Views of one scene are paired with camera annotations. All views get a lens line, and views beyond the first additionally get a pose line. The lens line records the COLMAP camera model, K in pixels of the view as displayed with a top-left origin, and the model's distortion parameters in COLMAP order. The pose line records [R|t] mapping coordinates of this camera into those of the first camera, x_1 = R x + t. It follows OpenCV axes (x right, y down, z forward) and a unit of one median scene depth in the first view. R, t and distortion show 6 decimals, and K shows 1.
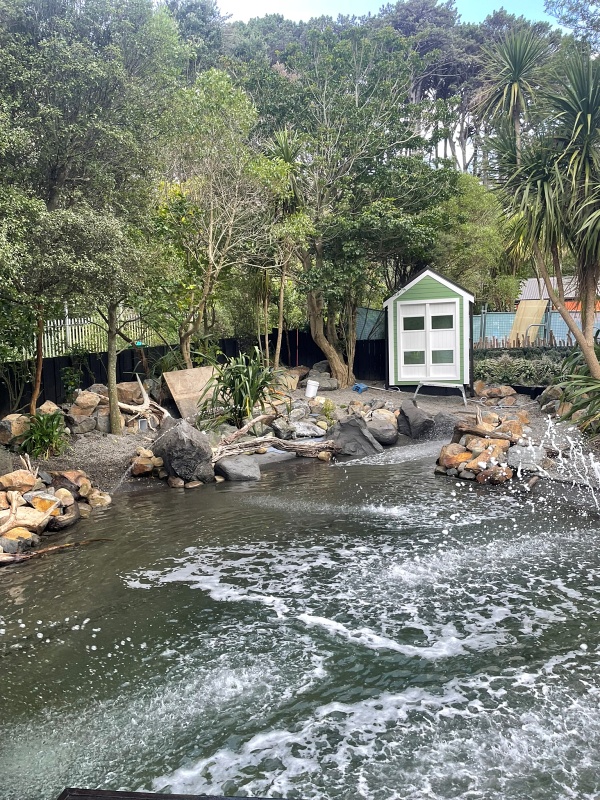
lens RADIAL K [[590.6, 0, 299.8], [0, 590.6, 403.7], [0, 0, 1]] dist [0.010695, 0.000076]
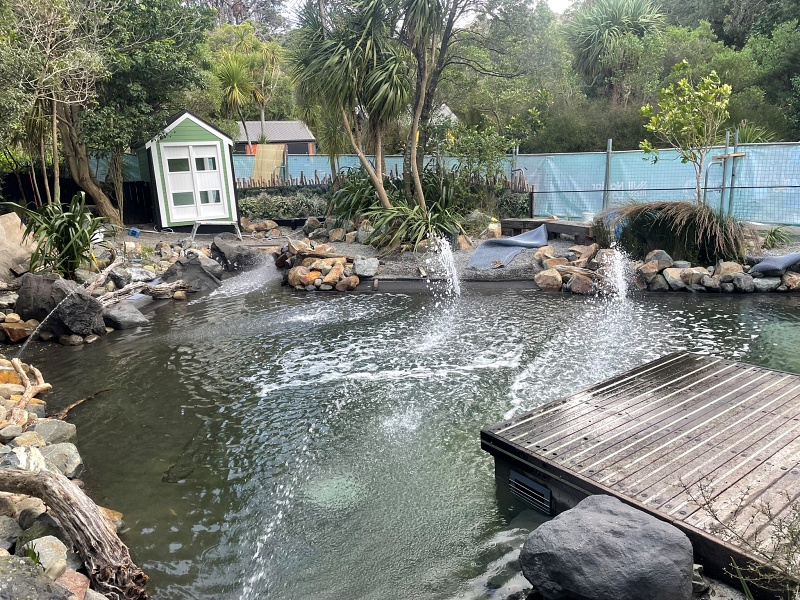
lens RADIAL K [[590.6, 0, 402.0], [0, 590.6, 298.8], [0, 0, 1]] dist [0.010695, 0.000076]
pose [[0.717335, -0.154502, 0.679382, -0.269094], [0.092354, 0.987584, 0.127078, -0.001115], [-0.690580, -0.028414, 0.722698, -0.019086]]
